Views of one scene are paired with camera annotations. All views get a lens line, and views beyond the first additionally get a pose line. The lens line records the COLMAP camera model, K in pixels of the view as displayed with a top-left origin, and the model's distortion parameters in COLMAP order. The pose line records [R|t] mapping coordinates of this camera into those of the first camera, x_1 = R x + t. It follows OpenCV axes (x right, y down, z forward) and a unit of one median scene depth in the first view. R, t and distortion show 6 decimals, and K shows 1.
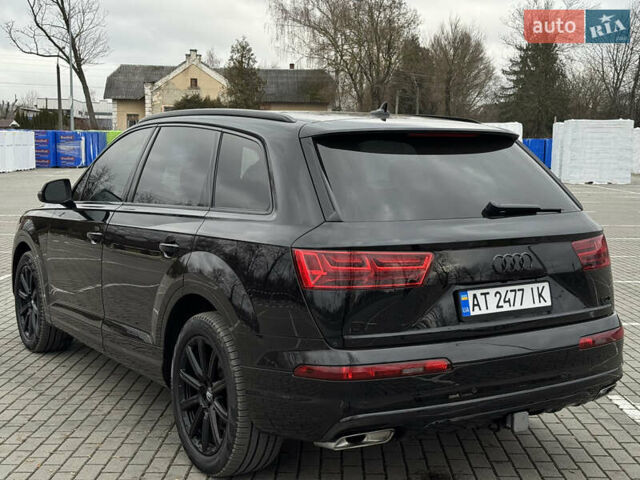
lens RADIAL K [[877.4, 0, 313.1], [0, 877.4, 241.9], [0, 0, 1]] dist [0.120599, 0.000000]
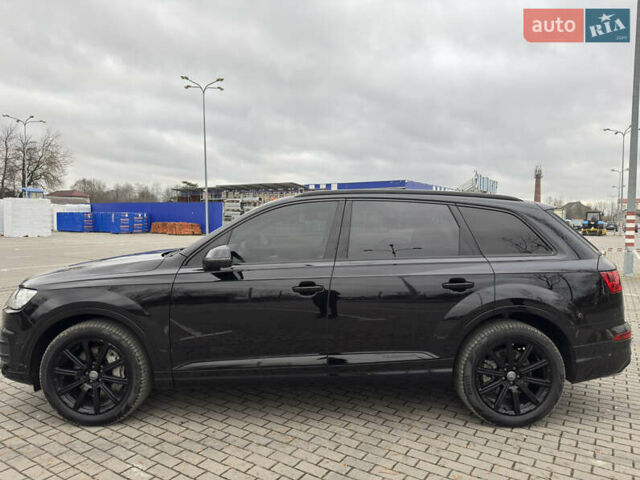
lens RADIAL K [[448.2, 0, 318.8], [0, 448.2, 243.8], [0, 0, 1]] dist [0.034435, -0.042371]
pose [[0.537142, -0.050759, 0.841963, -1.015000], [0.085981, 0.996283, 0.005210, -0.096266], [-0.839098, 0.069594, 0.539510, 0.899618]]
